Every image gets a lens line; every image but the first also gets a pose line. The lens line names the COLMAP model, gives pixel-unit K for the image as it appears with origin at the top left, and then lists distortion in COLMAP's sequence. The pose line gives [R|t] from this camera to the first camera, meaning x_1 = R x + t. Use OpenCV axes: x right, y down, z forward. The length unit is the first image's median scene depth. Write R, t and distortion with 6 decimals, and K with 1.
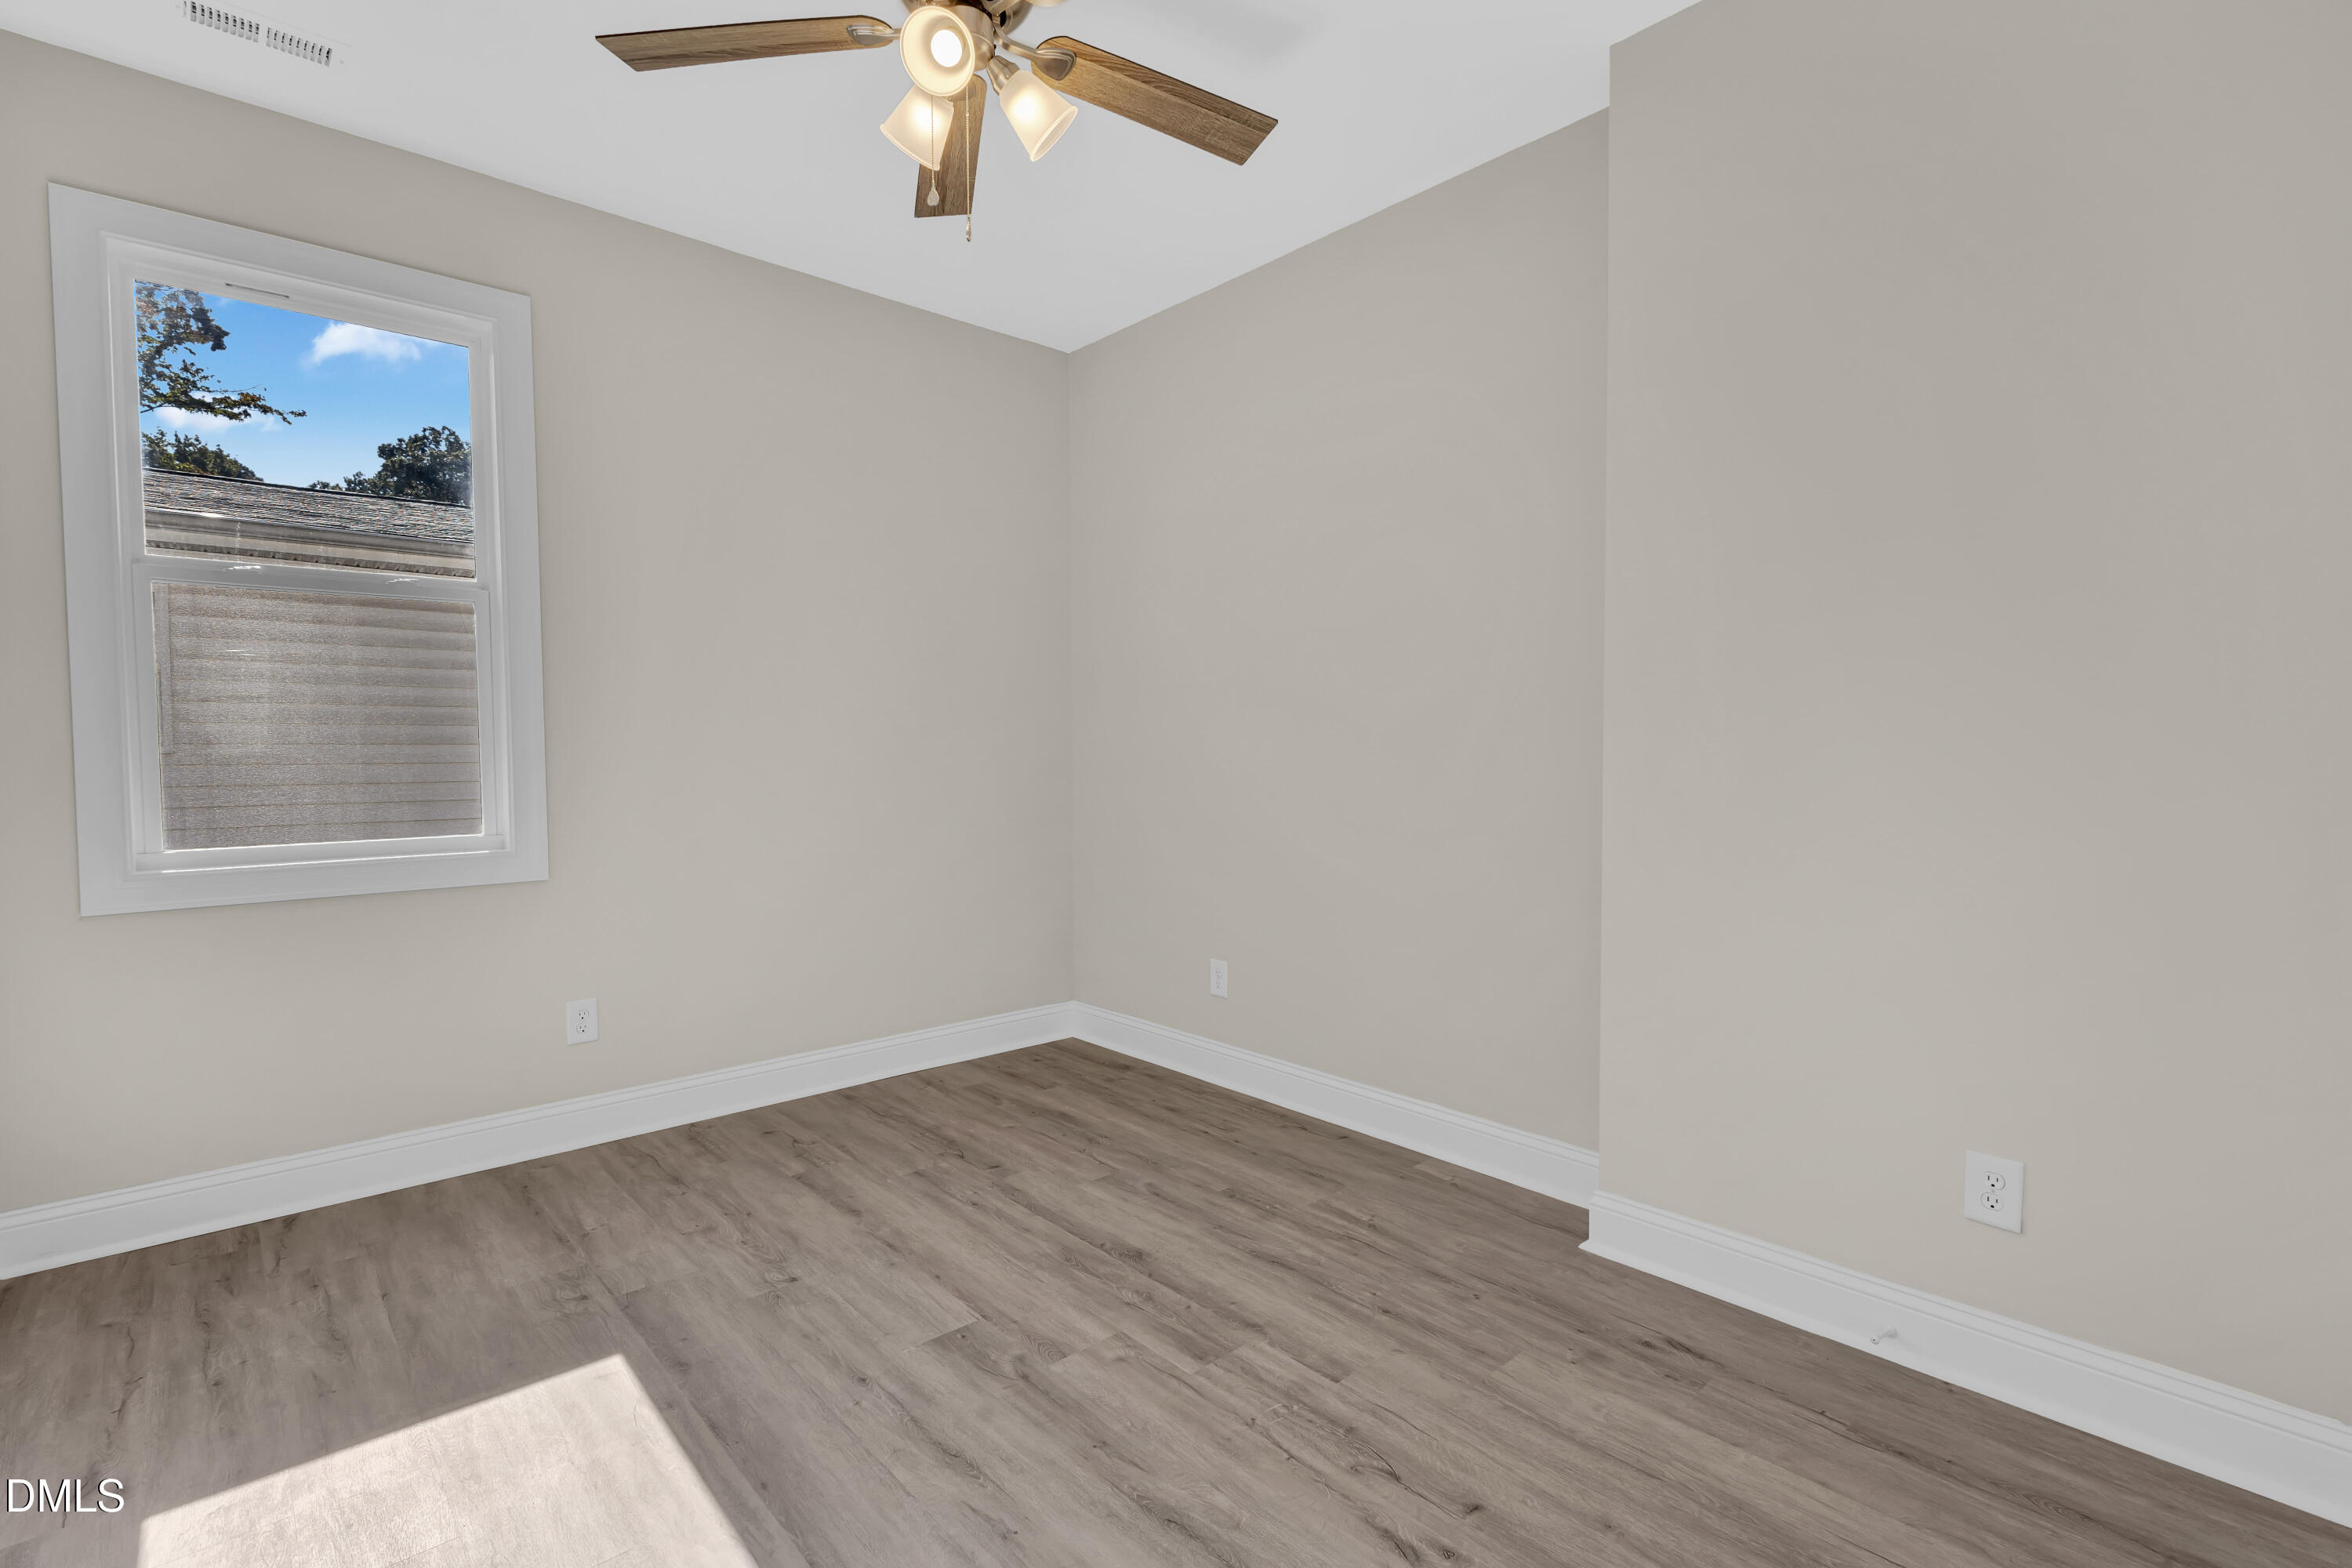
lens RADIAL K [[1090.7, 0, 1177.7], [0, 1090.7, 785.0], [0, 0, 1]] dist [0.011679, -0.000965]
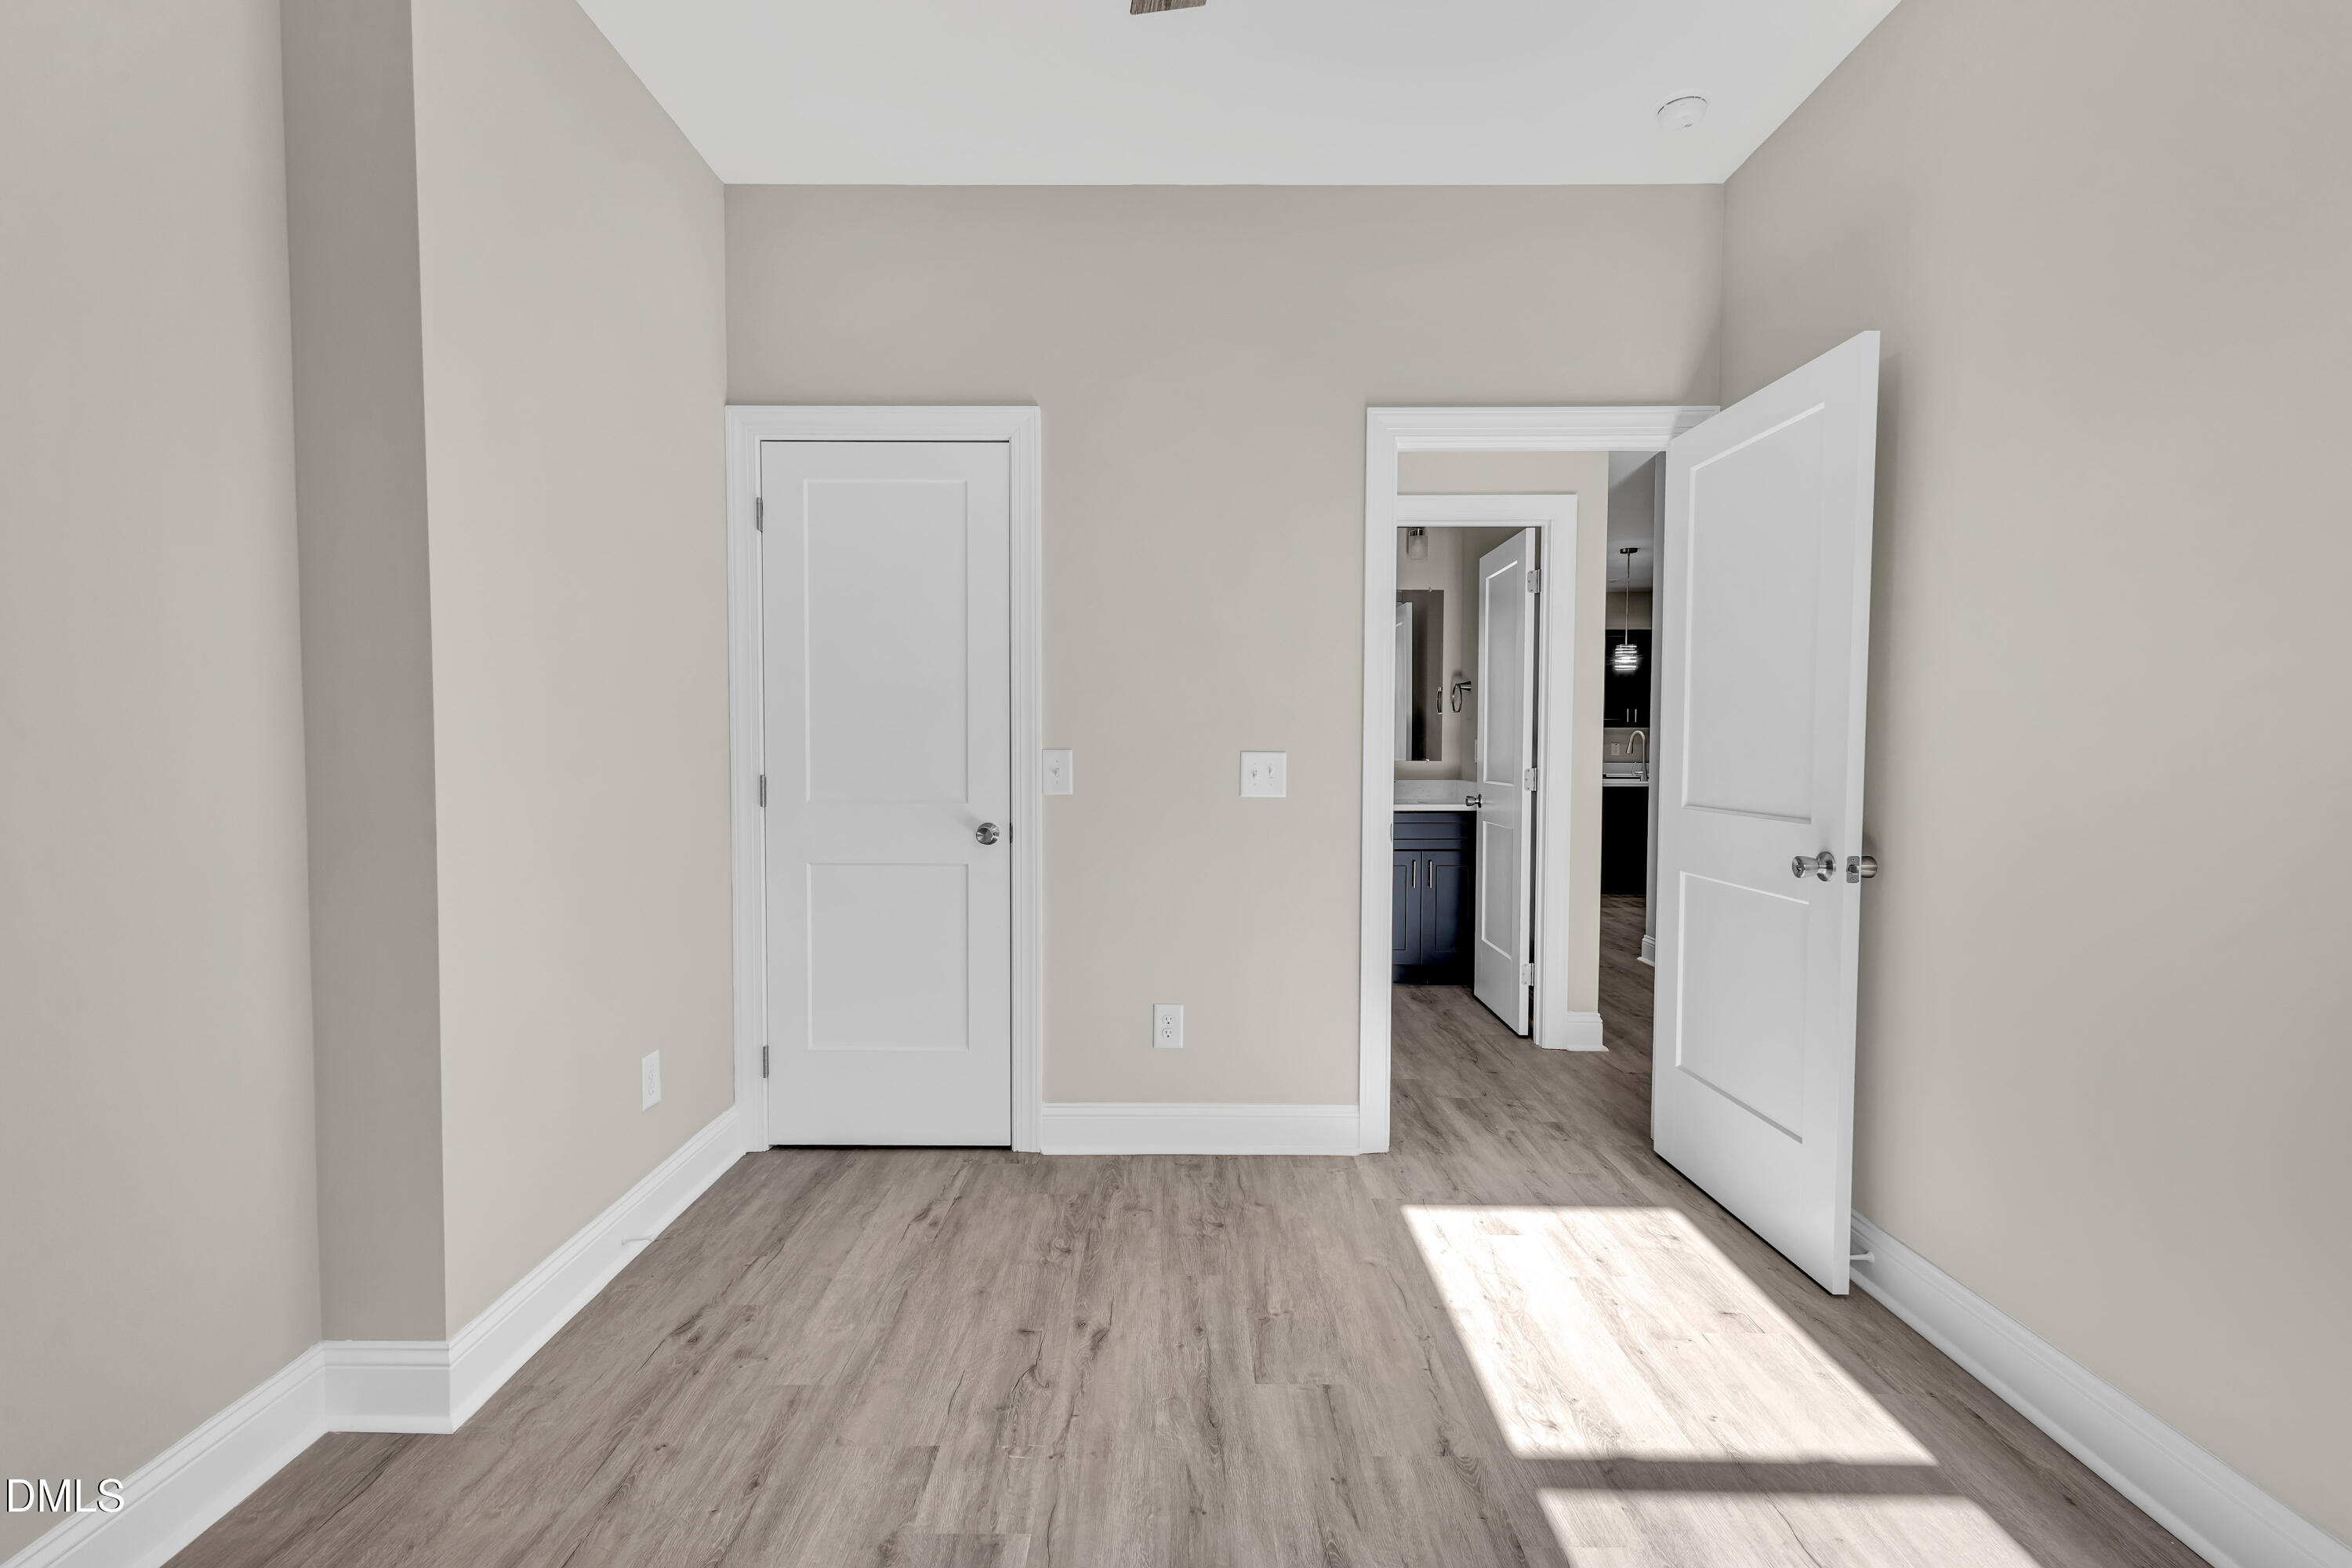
lens RADIAL K [[1090.7, 0, 1172.1], [0, 1090.7, 781.4], [0, 0, 1]] dist [0.011679, -0.000965]
pose [[-0.747342, -0.020173, 0.664133, -0.622326], [0.022823, 0.998170, 0.056003, -0.054252], [-0.664047, 0.057011, -0.745514, 1.592262]]
